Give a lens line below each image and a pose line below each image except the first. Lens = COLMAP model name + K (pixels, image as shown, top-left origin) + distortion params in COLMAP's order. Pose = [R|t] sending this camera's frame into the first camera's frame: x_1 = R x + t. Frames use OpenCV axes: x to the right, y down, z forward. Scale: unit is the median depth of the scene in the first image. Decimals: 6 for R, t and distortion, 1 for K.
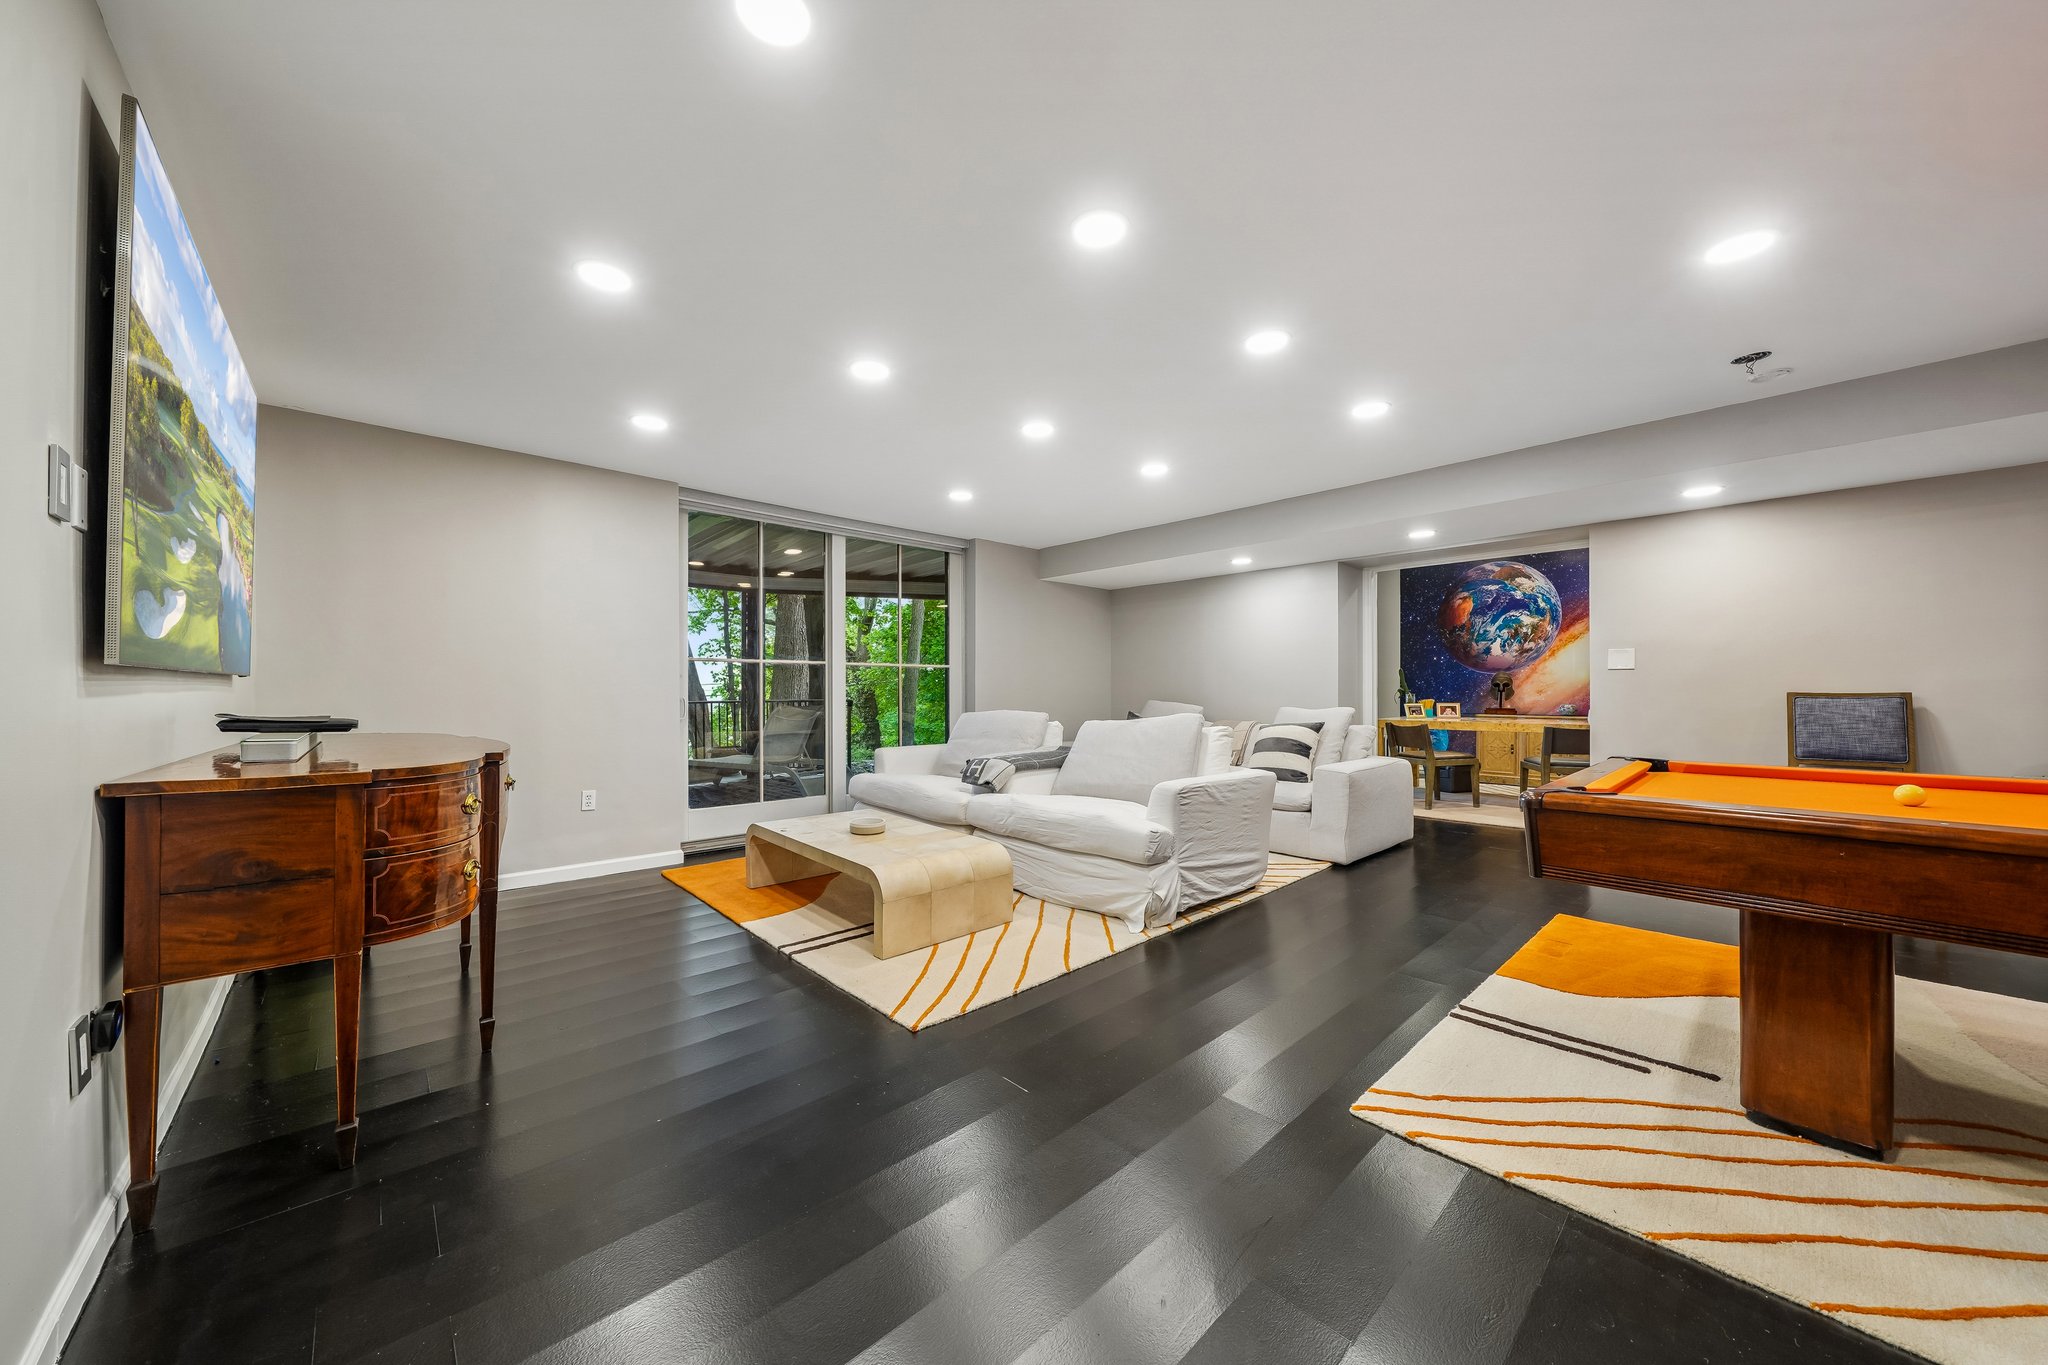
lens RADIAL K [[715.9, 0, 1020.0], [0, 715.9, 689.5], [0, 0, 1]] dist [-0.002433, -0.000041]
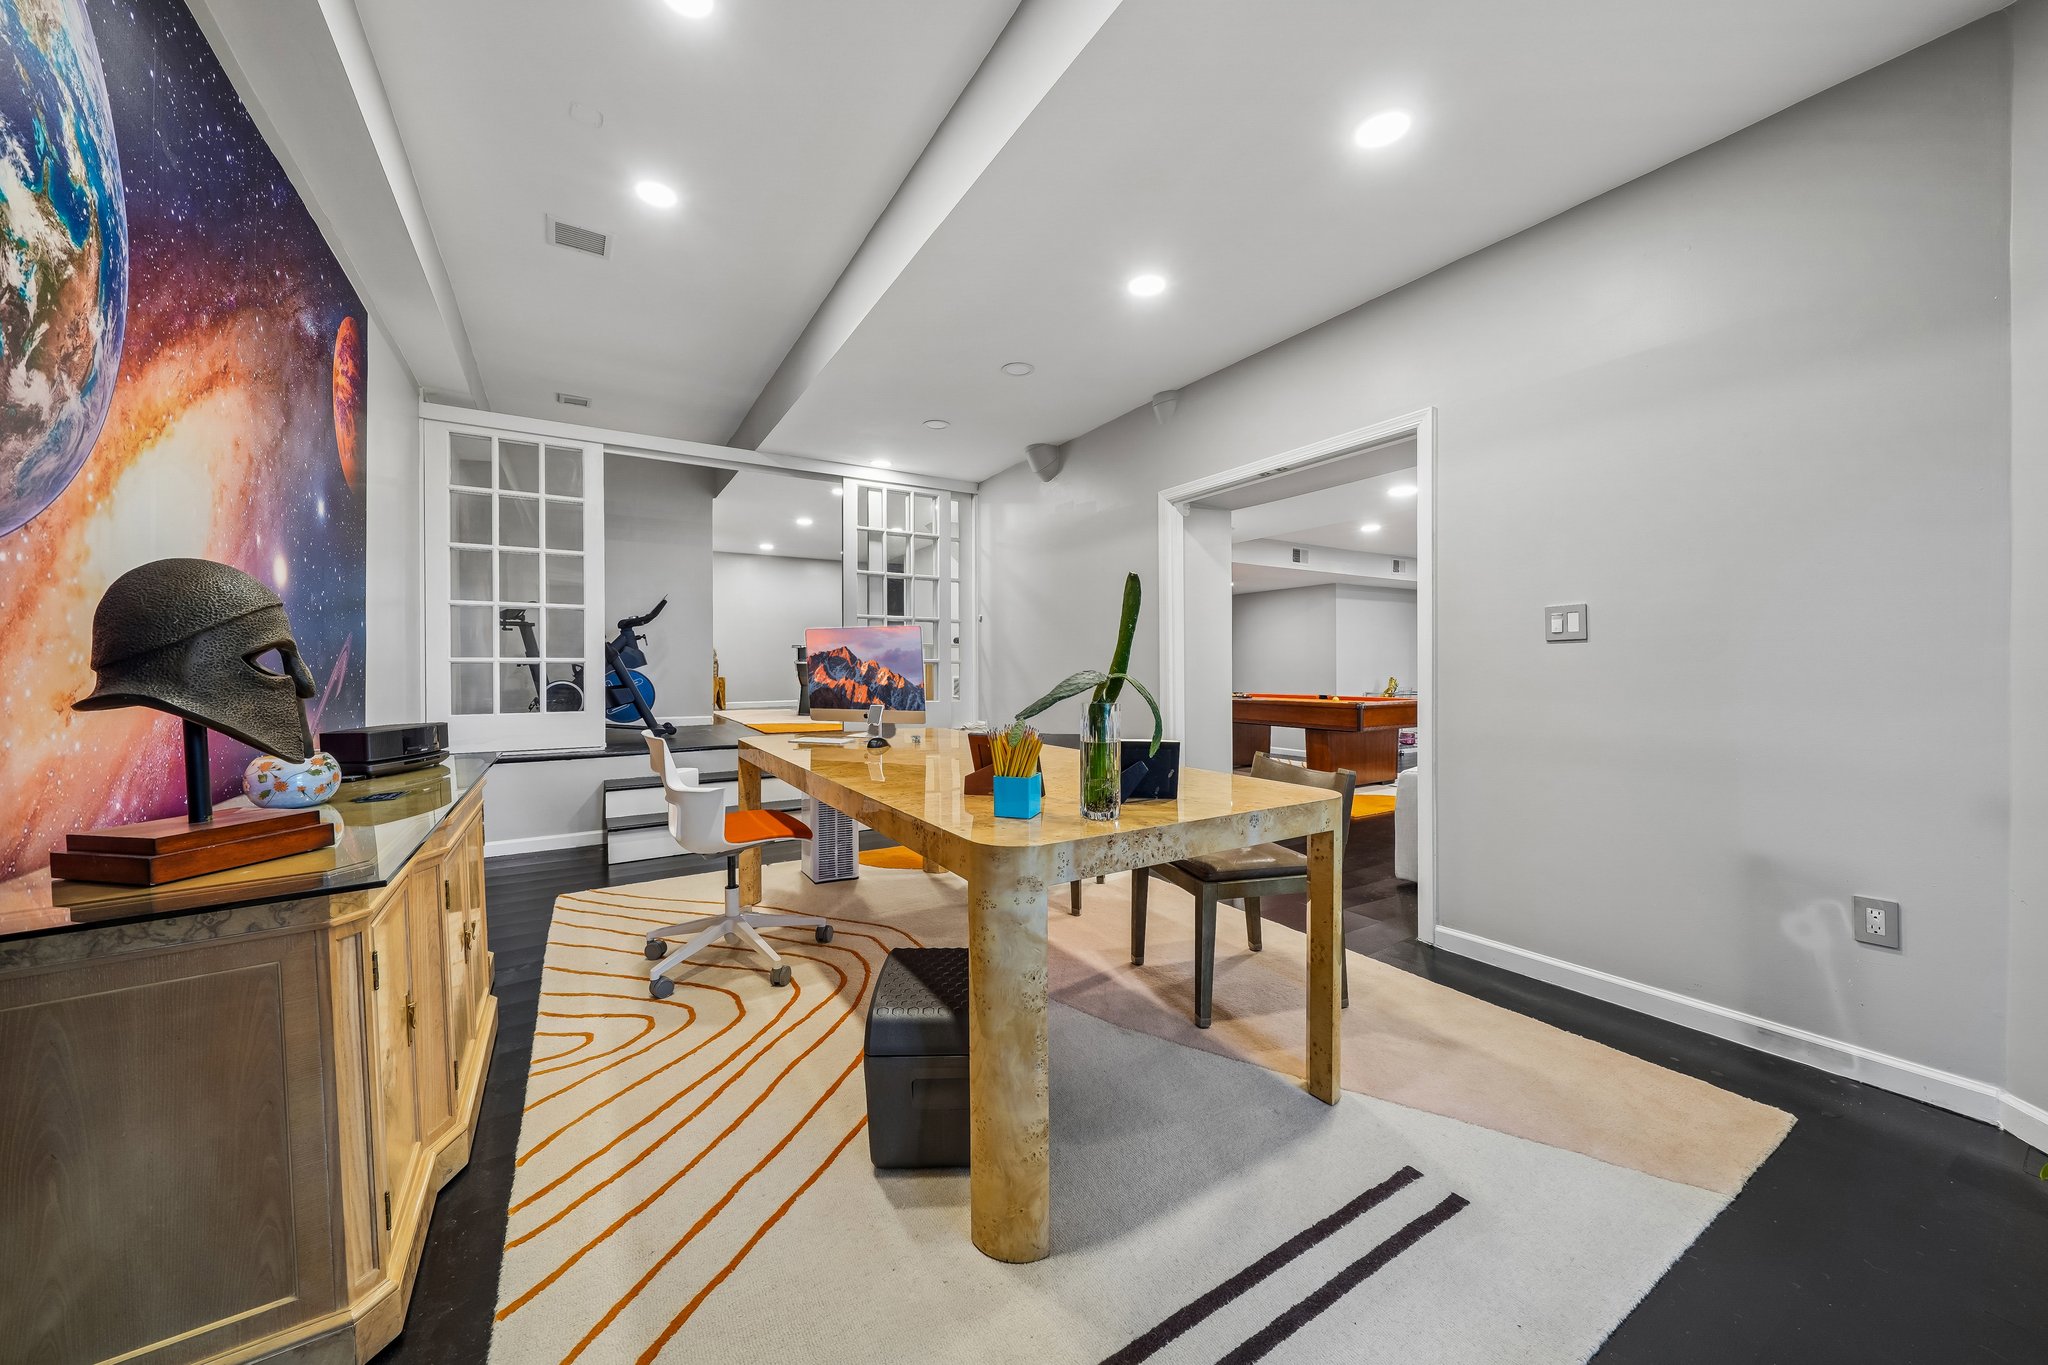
lens RADIAL K [[715.9, 0, 1019.1], [0, 715.9, 680.9], [0, 0, 1]] dist [-0.002433, -0.000041]
pose [[-0.978659, 0.001352, 0.205487, 0.477056], [0.003420, 0.999947, 0.009708, -0.002547], [-0.205463, 0.010204, -0.978612, 1.091409]]
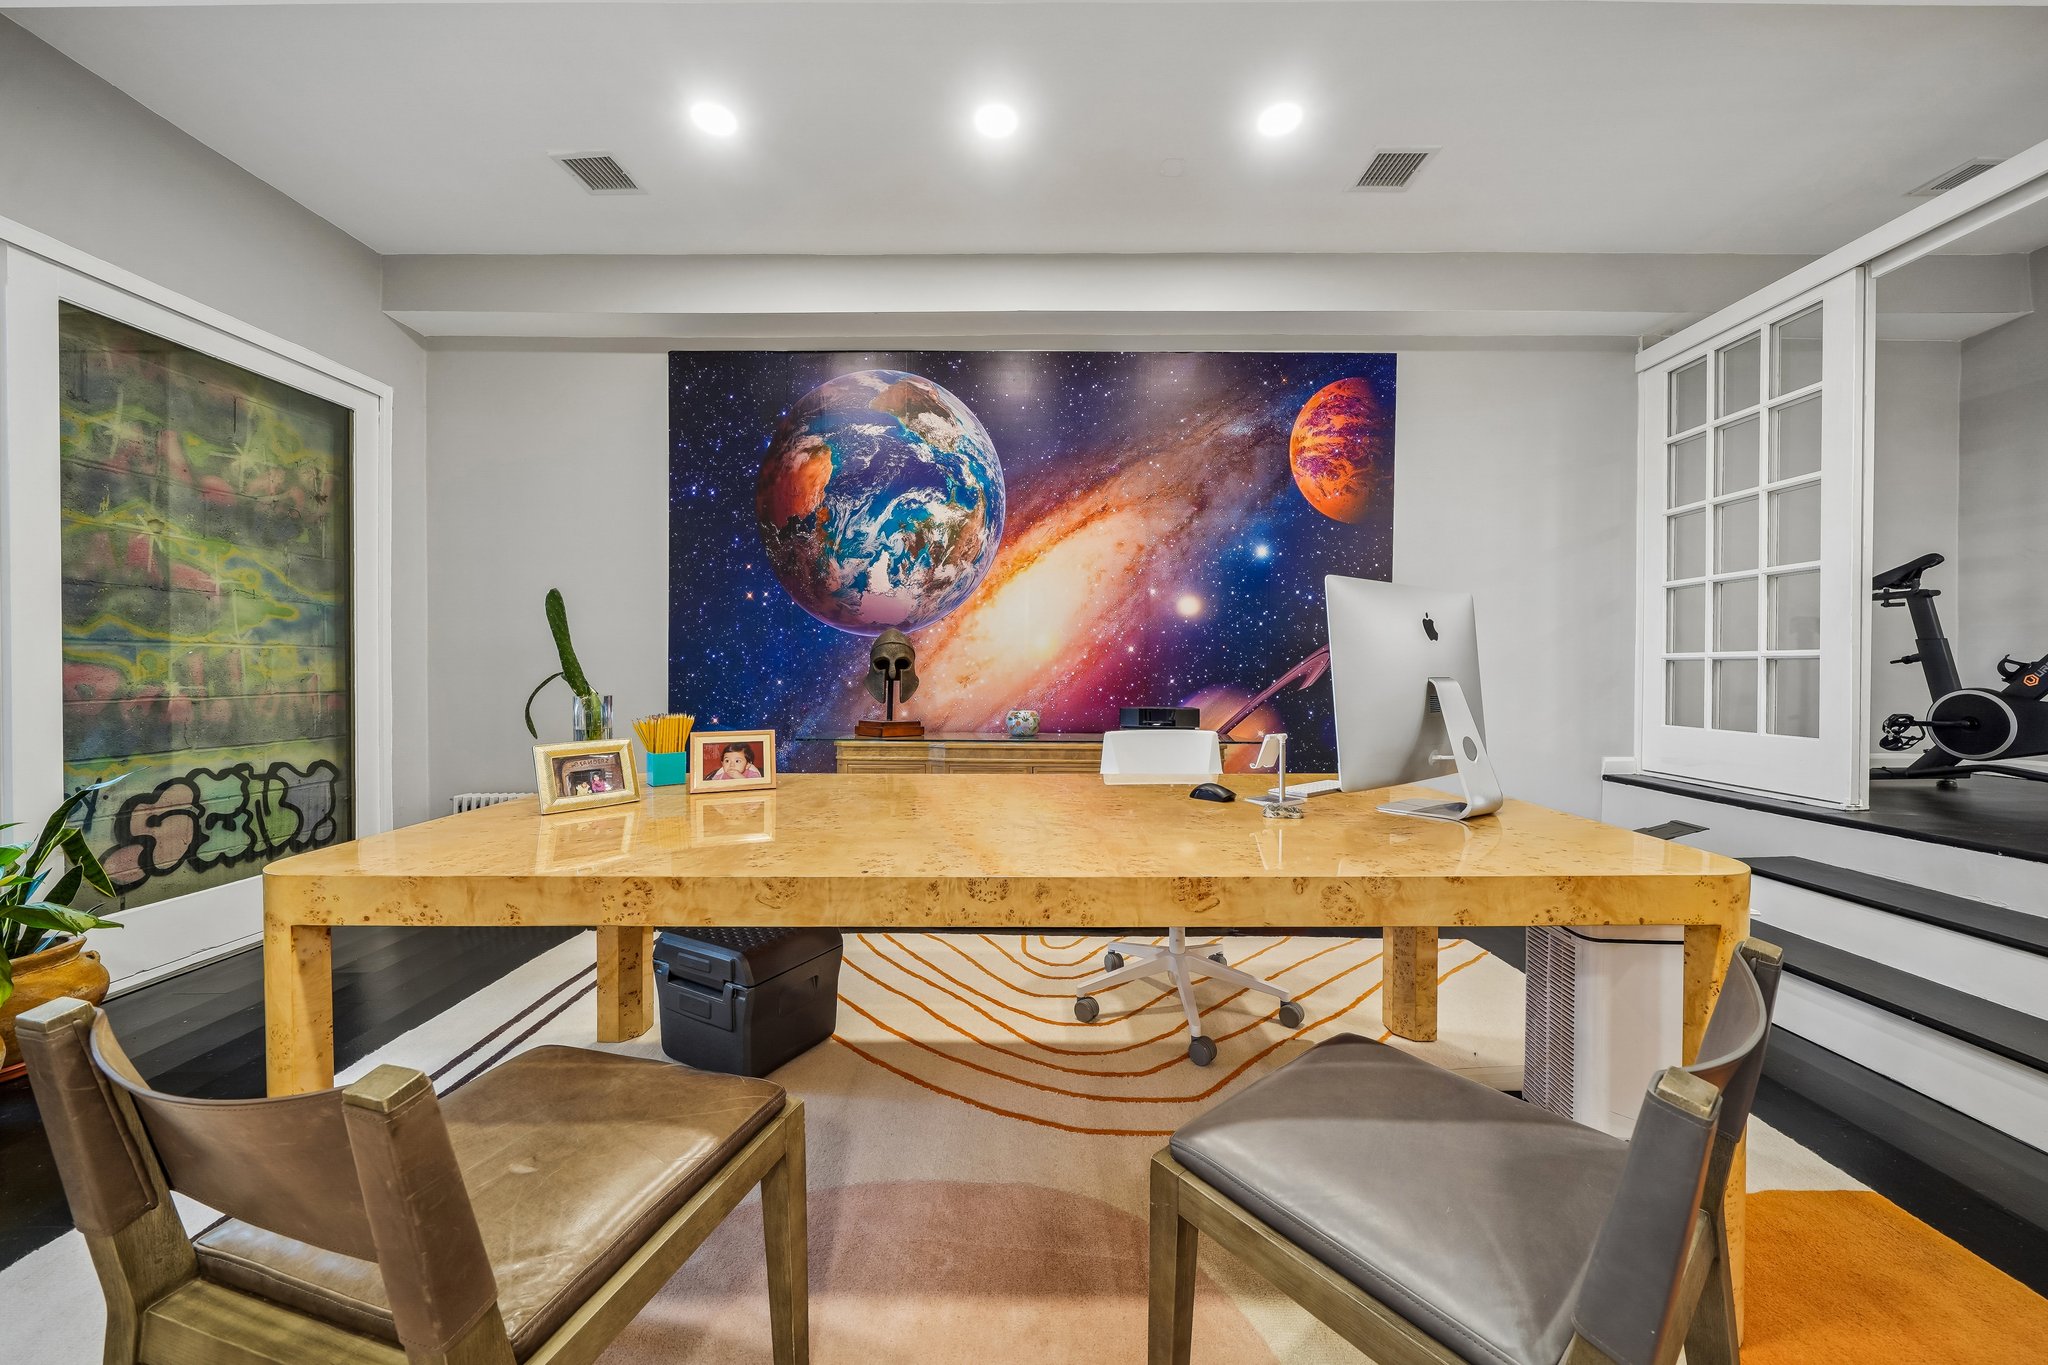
lens RADIAL K [[715.9, 0, 1019.8], [0, 715.9, 678.7], [0, 0, 1]] dist [-0.002433, -0.000041]
pose [[0.701025, -0.009241, 0.713077, 0.428422], [-0.006868, 0.999782, 0.019708, -0.006187], [-0.713104, -0.018714, 0.700809, 0.653398]]
